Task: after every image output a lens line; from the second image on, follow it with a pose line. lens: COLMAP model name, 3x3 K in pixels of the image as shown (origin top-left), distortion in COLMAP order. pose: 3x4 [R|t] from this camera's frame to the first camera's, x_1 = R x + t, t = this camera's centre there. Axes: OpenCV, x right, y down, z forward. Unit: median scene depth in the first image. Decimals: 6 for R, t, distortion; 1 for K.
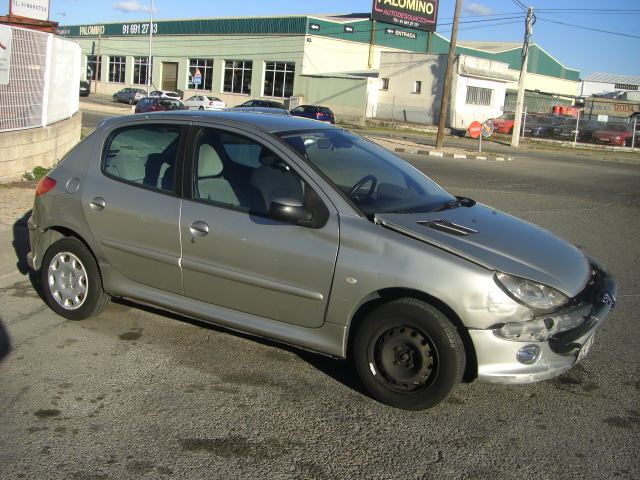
lens RADIAL K [[727.9, 0, 320.4], [0, 727.9, 237.2], [0, 0, 1]] dist [-0.139615, 0.000000]
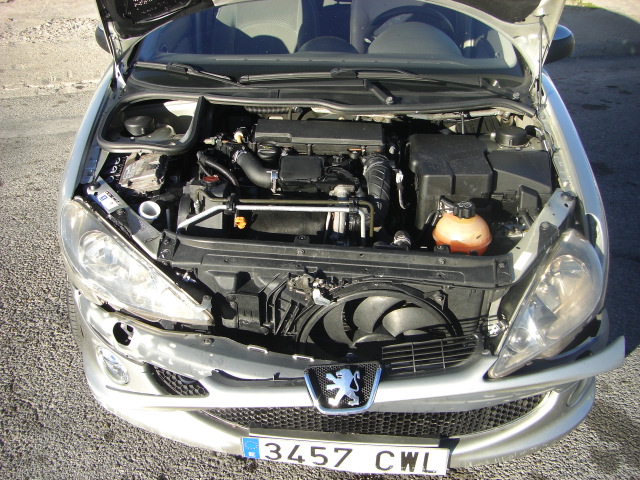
lens RADIAL K [[727.9, 0, 320.5], [0, 727.9, 238.8], [0, 0, 1]] dist [-0.139615, 0.000000]
pose [[0.446849, 0.381620, -0.809130, 0.761823], [-0.145370, 0.923405, 0.355234, -0.141656], [0.882719, -0.041113, 0.468099, 0.882367]]
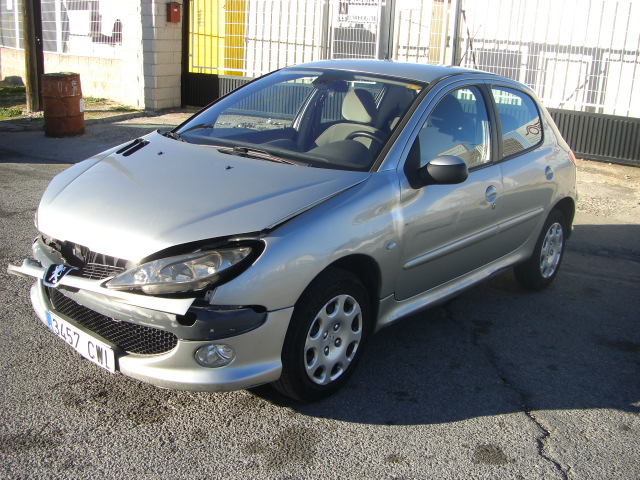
lens RADIAL K [[727.9, 0, 316.0], [0, 727.9, 237.8], [0, 0, 1]] dist [-0.139615, 0.000000]
pose [[-0.190369, 0.176936, -0.965636, 1.130039], [-0.259697, 0.939507, 0.223346, -0.184570], [0.946740, 0.293291, -0.132903, 1.453947]]
